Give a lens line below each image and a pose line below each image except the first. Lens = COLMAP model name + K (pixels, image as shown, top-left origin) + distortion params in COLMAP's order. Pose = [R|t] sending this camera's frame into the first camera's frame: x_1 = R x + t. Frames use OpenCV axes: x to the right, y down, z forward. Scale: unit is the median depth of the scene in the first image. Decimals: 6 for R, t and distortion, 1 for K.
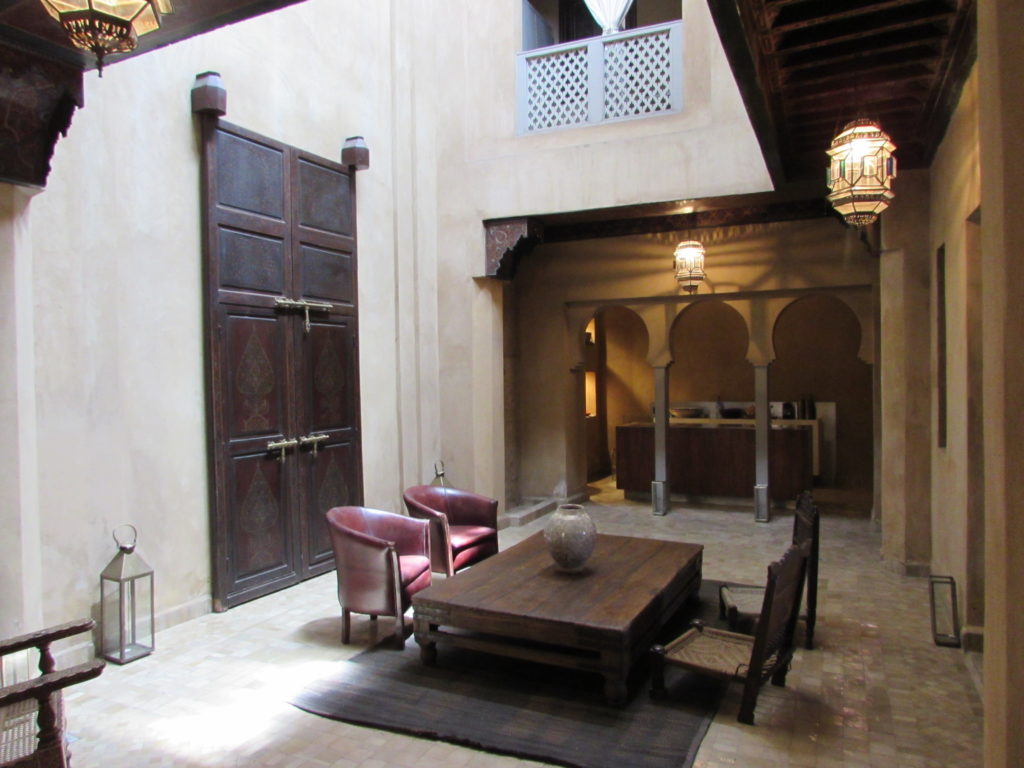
lens RADIAL K [[720.5, 0, 512.8], [0, 720.5, 387.4], [0, 0, 1]] dist [-0.042138, 0.017159]
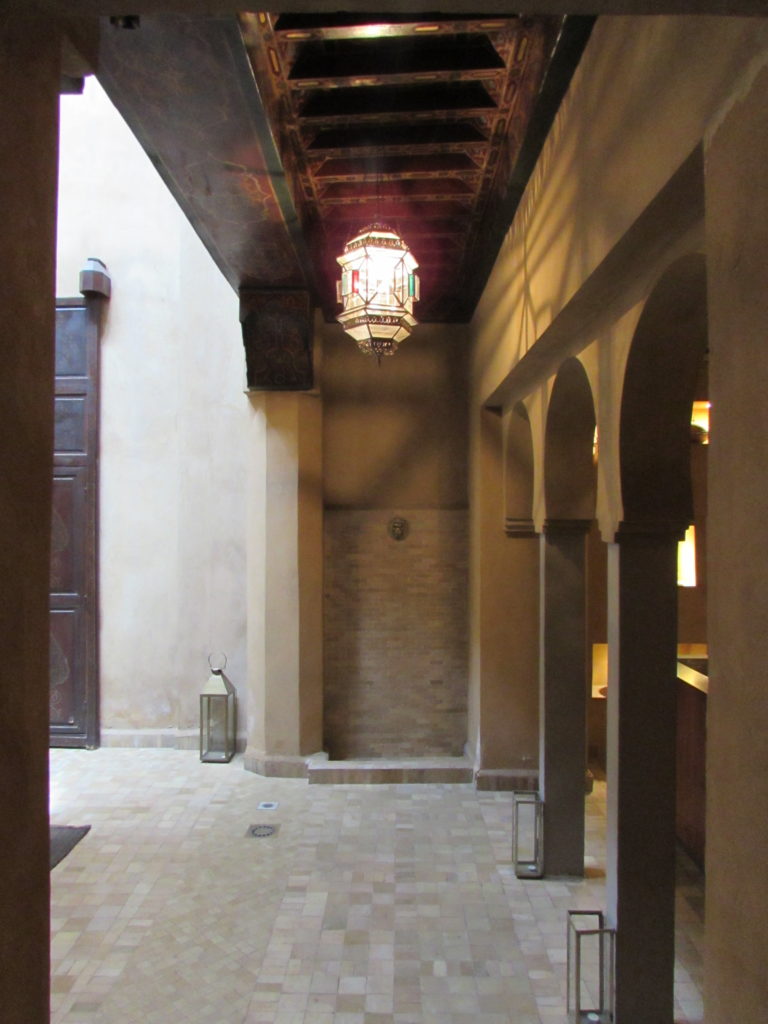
lens RADIAL K [[720.5, 0, 385.0], [0, 720.5, 510.9], [0, 0, 1]] dist [-0.042138, 0.017159]
pose [[0.437221, 0.003454, -0.899348, 0.744287], [-0.023569, 0.999693, -0.007618, -0.048063], [0.899045, 0.024528, 0.437168, 0.982376]]
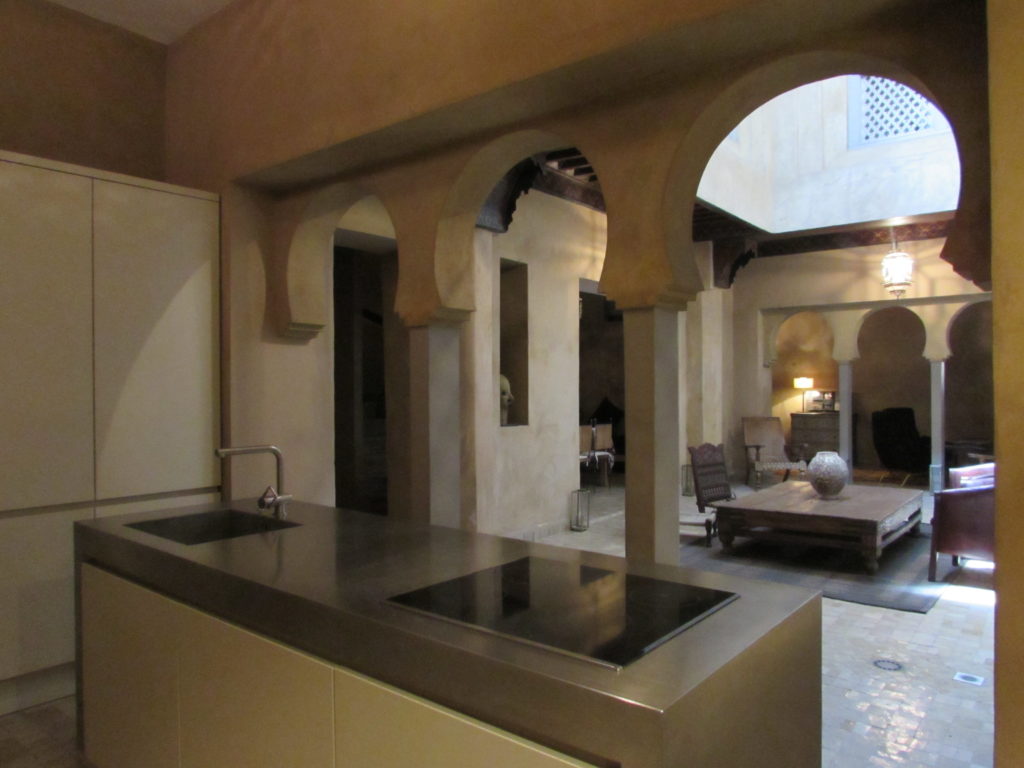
lens RADIAL K [[720.5, 0, 510.0], [0, 720.5, 380.6], [0, 0, 1]] dist [-0.042138, 0.017159]
pose [[-0.974847, 0.022031, 0.221786, 0.270105], [0.025123, 0.999622, 0.011132, -0.003089], [-0.221457, 0.016424, -0.975032, 1.813071]]
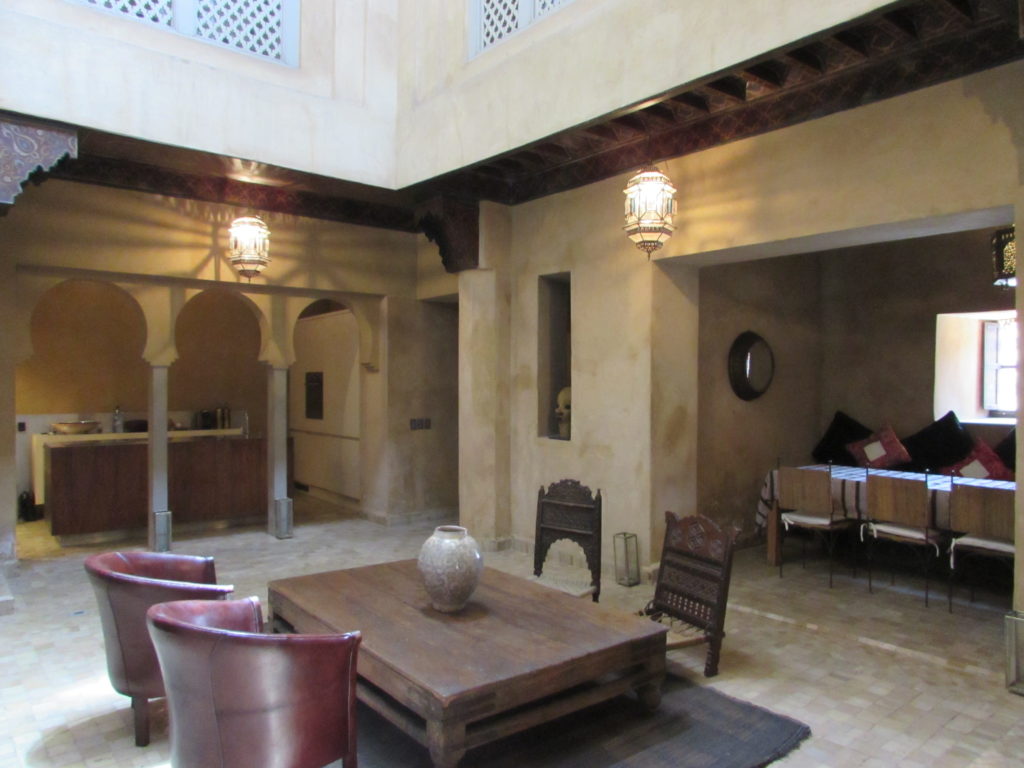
lens RADIAL K [[720.5, 0, 515.9], [0, 720.5, 386.1], [0, 0, 1]] dist [-0.042138, 0.017159]
pose [[0.424473, 0.009615, 0.905390, -0.454573], [0.009489, 0.999841, -0.015066, 0.012460], [-0.905391, 0.014986, 0.424314, 0.429533]]
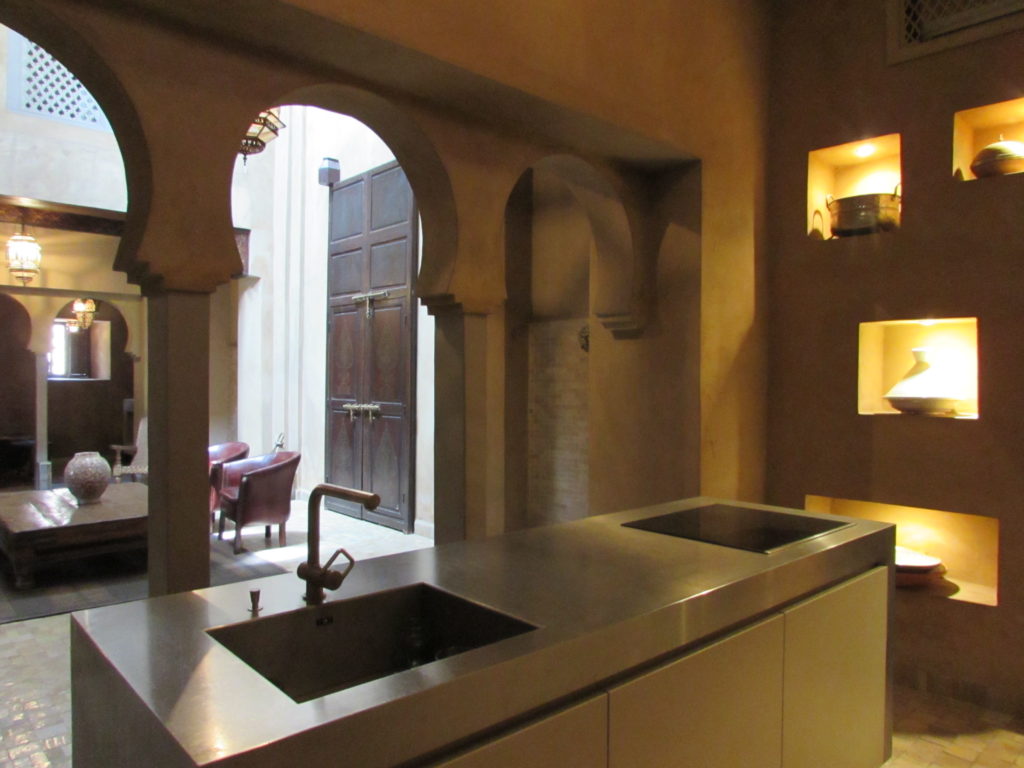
lens RADIAL K [[720.5, 0, 512.5], [0, 720.5, 386.4], [0, 0, 1]] dist [-0.042138, 0.017159]
pose [[-0.357346, 0.024465, -0.933652, 0.723192], [-0.019954, 0.999229, 0.033821, -0.007700], [0.933759, 0.030716, -0.356582, 1.573491]]
